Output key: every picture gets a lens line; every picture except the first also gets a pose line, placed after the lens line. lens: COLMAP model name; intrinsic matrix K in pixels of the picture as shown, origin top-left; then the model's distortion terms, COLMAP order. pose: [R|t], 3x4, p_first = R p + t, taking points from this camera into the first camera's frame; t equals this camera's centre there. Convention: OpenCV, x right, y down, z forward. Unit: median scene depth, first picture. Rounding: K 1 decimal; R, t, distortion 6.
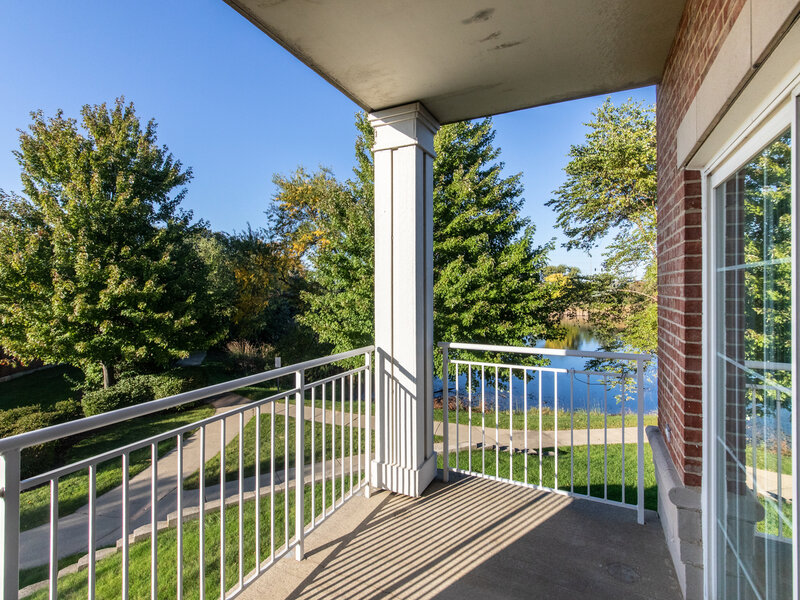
lens RADIAL K [[393.1, 0, 400.7], [0, 393.1, 291.4], [0, 0, 1]] dist [0.005376, 0.000741]
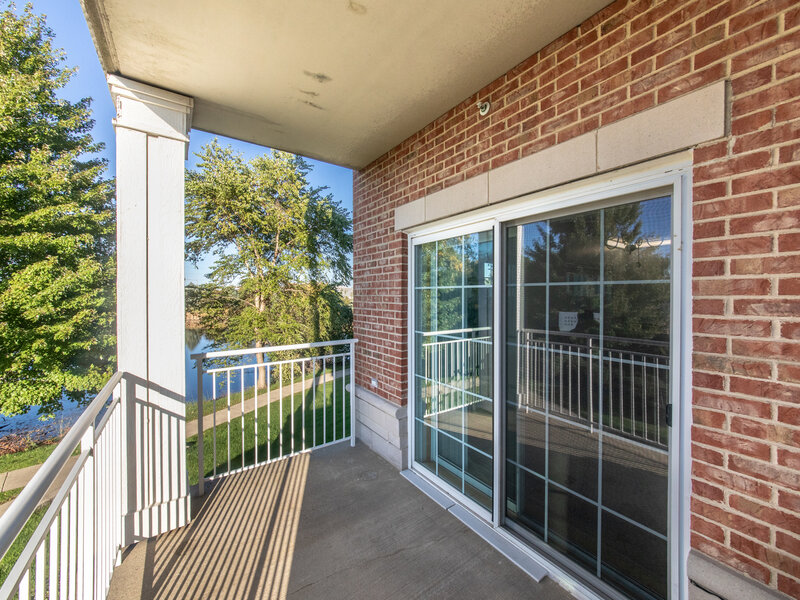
lens RADIAL K [[315.7, 0, 400.0], [0, 315.7, 300.0], [0, 0, 1]] dist [-0.002850, -0.000033]
pose [[0.477835, -0.014202, 0.878335, -0.343218], [0.007096, 0.999899, 0.012307, -0.009505], [-0.878421, 0.000352, 0.477887, 0.194708]]
